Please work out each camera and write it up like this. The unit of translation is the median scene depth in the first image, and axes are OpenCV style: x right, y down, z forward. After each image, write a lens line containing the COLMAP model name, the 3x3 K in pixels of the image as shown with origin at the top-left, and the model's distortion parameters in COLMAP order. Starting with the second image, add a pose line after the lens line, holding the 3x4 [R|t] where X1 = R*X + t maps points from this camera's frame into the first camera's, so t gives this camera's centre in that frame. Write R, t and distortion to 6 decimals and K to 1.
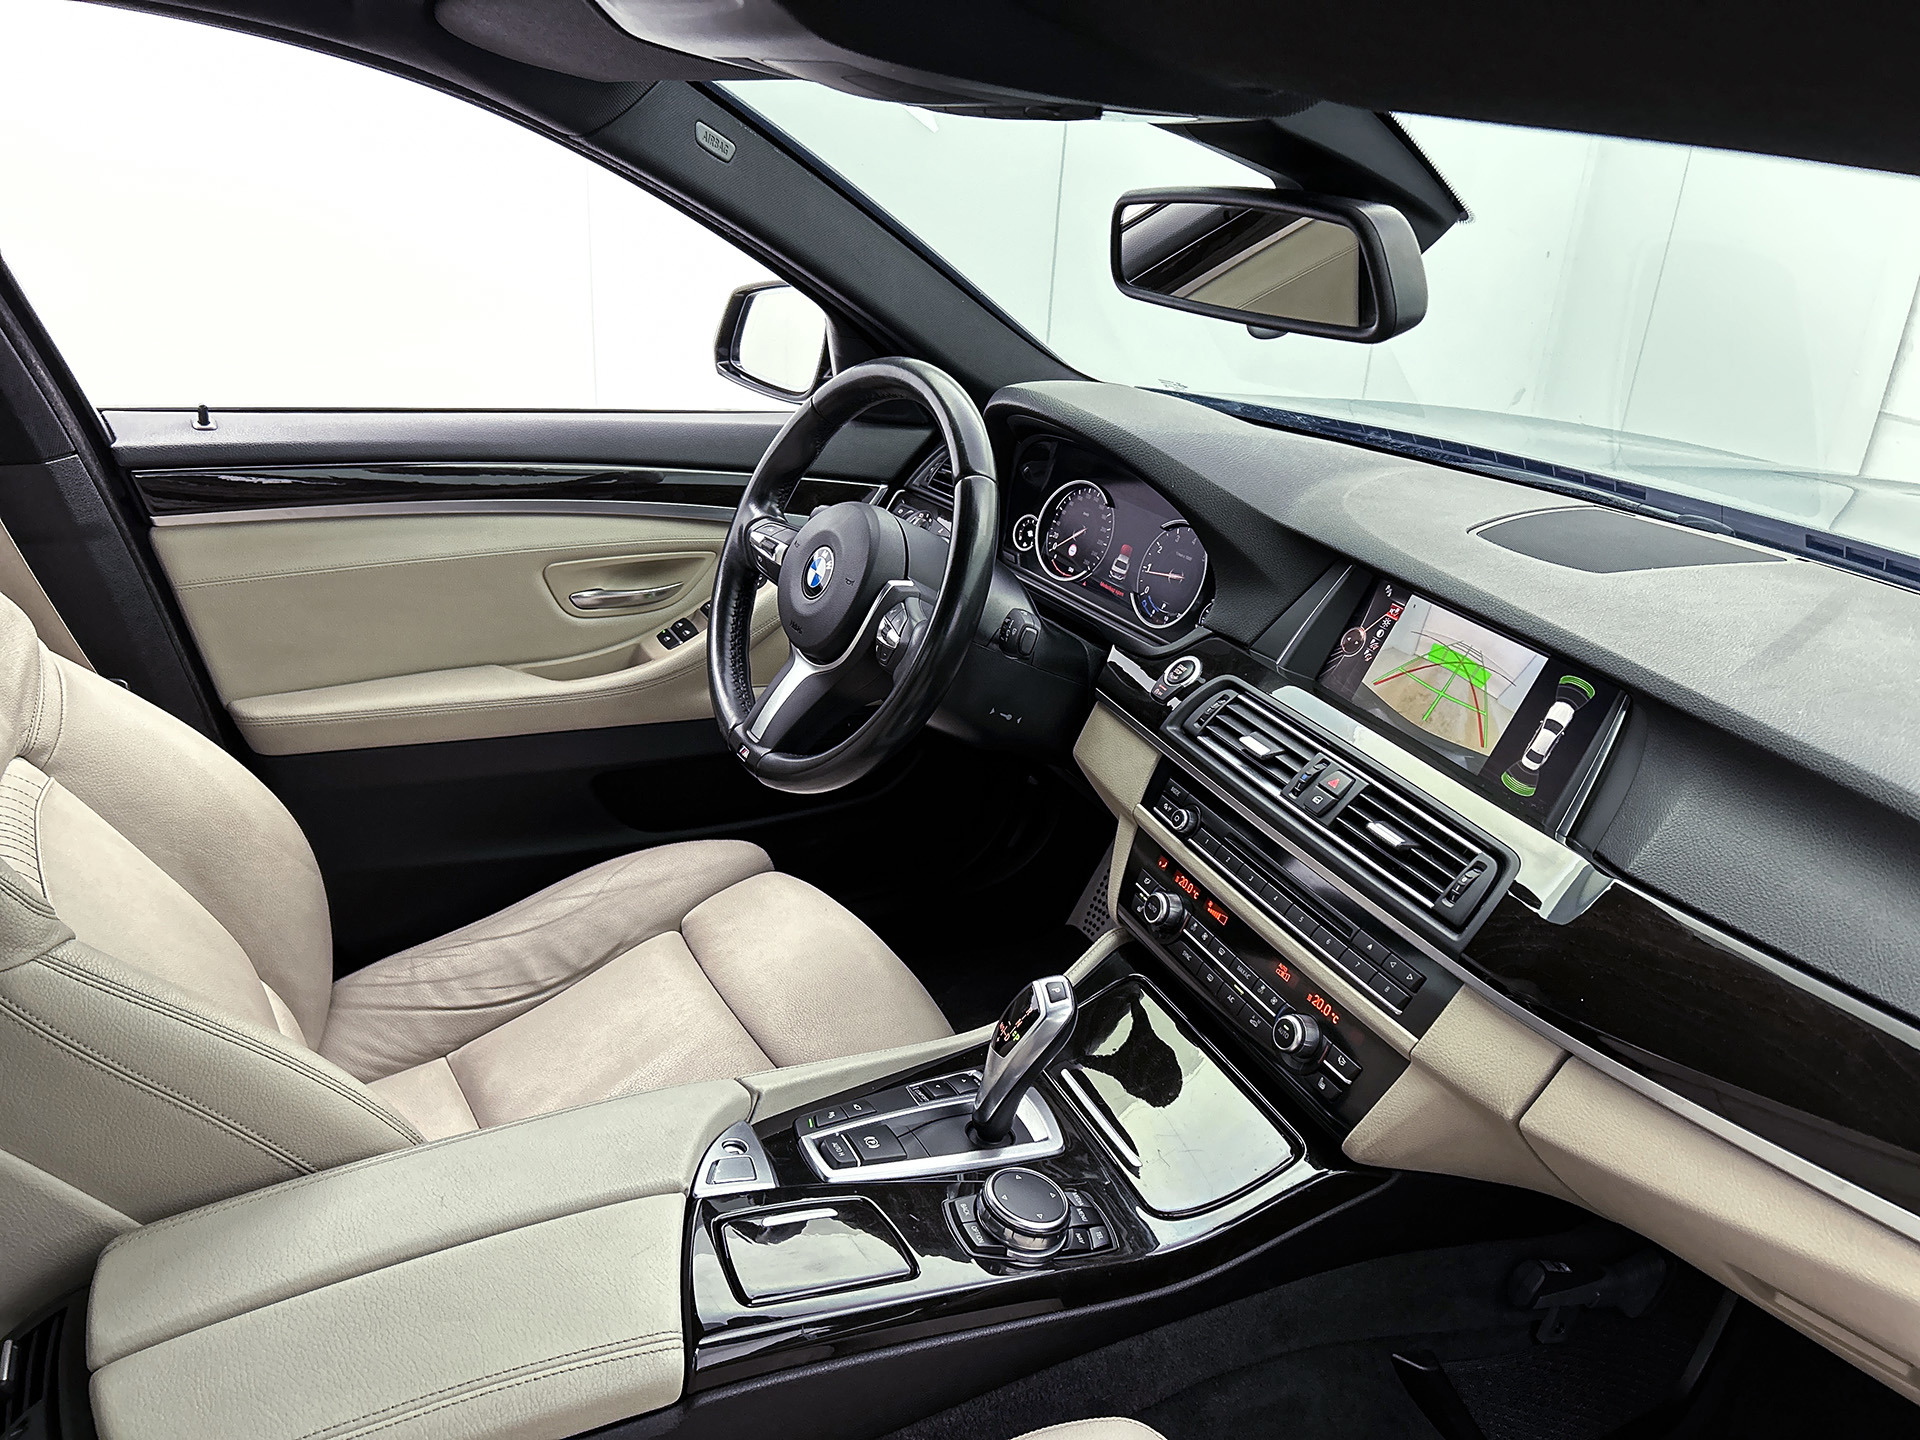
lens RADIAL K [[1459.6, 0, 966.2], [0, 1459.6, 689.5], [0, 0, 1]] dist [0.025490, -0.000044]
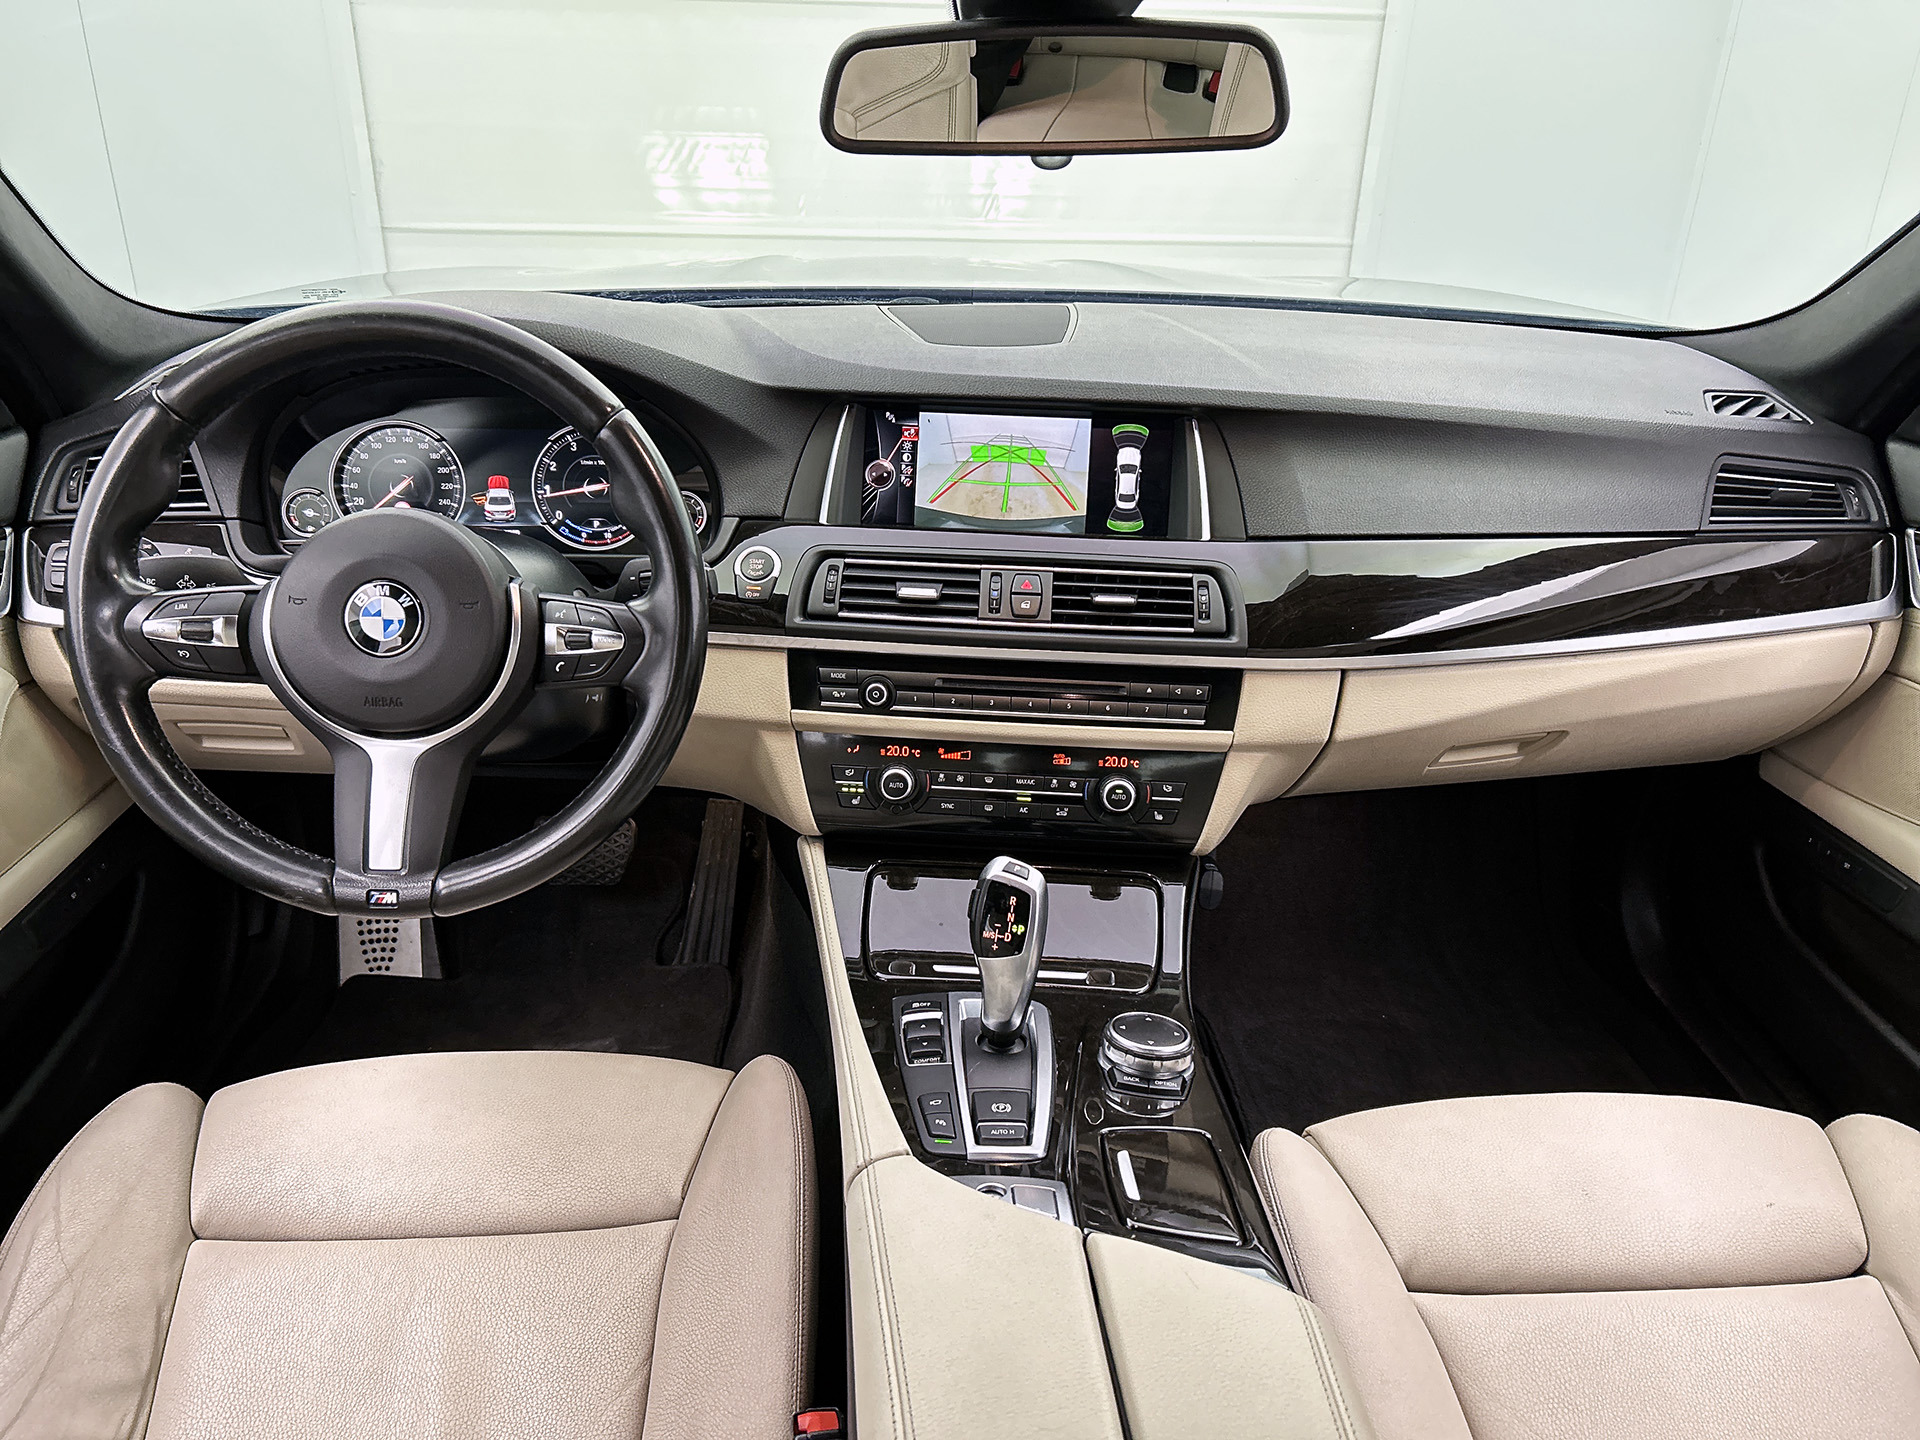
lens RADIAL K [[1455.2, 0, 960.0], [0, 1455.2, 720.0], [0, 0, 1]] dist [0.038334, -0.008523]
pose [[0.463362, -0.429264, 0.775260, -0.667825], [0.335731, 0.894666, 0.294717, -0.185820], [-0.820110, 0.123718, 0.558671, 0.455047]]
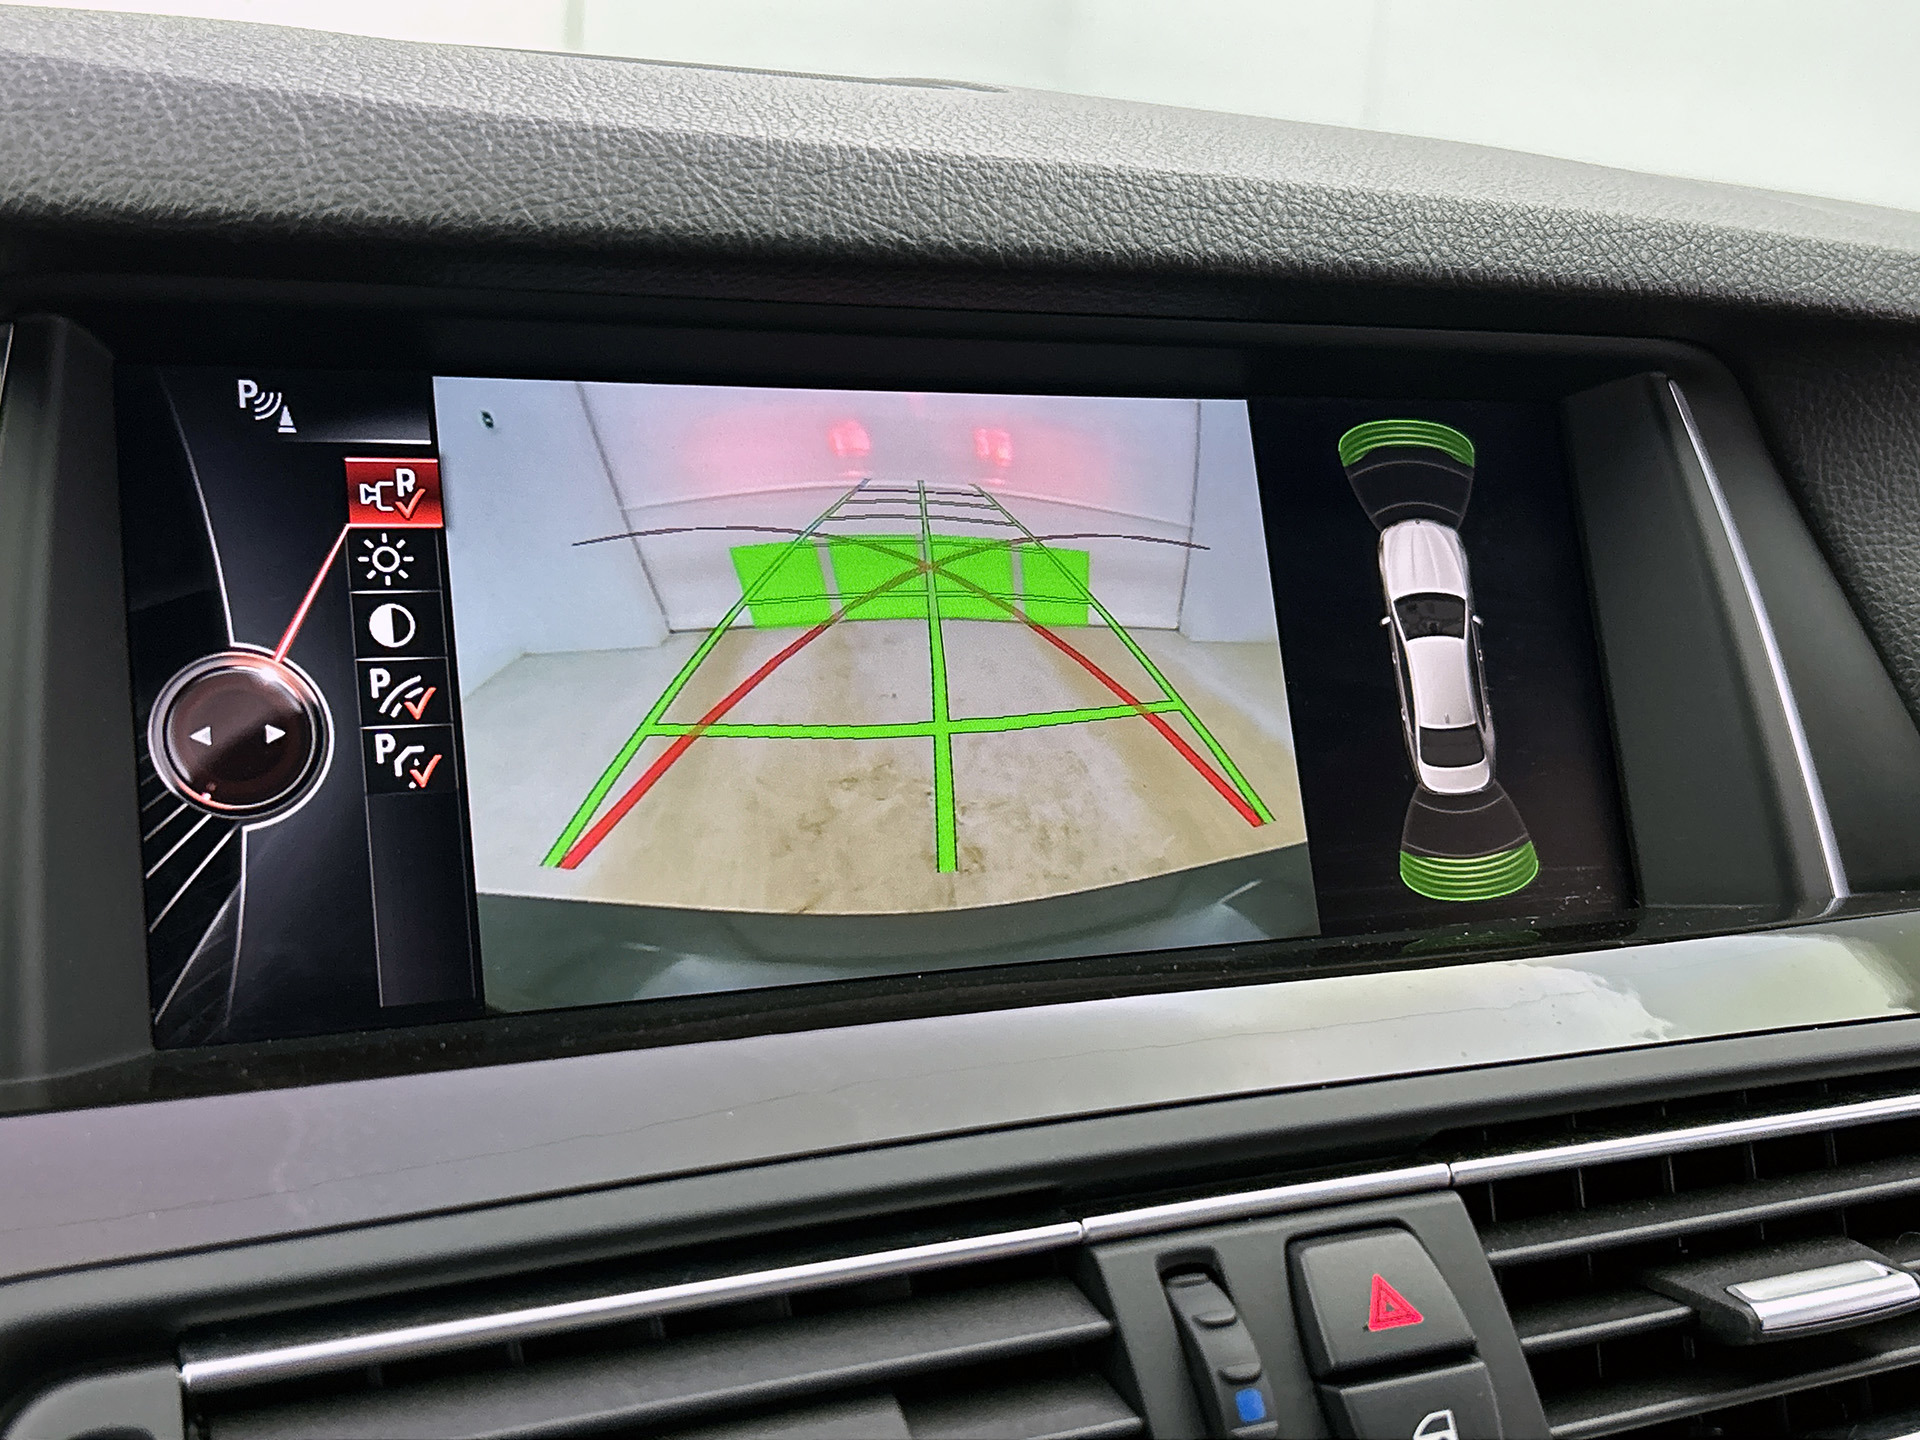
lens RADIAL K [[2192.6, 0, 960.0], [0, 2192.6, 720.0], [0, 0, 1]] dist [0.090438, -0.235788]
pose [[-0.007133, -0.303188, 0.952904, 0.018372], [0.308741, 0.905704, 0.290481, -0.096248], [-0.951119, 0.296273, 0.087146, 1.024220]]
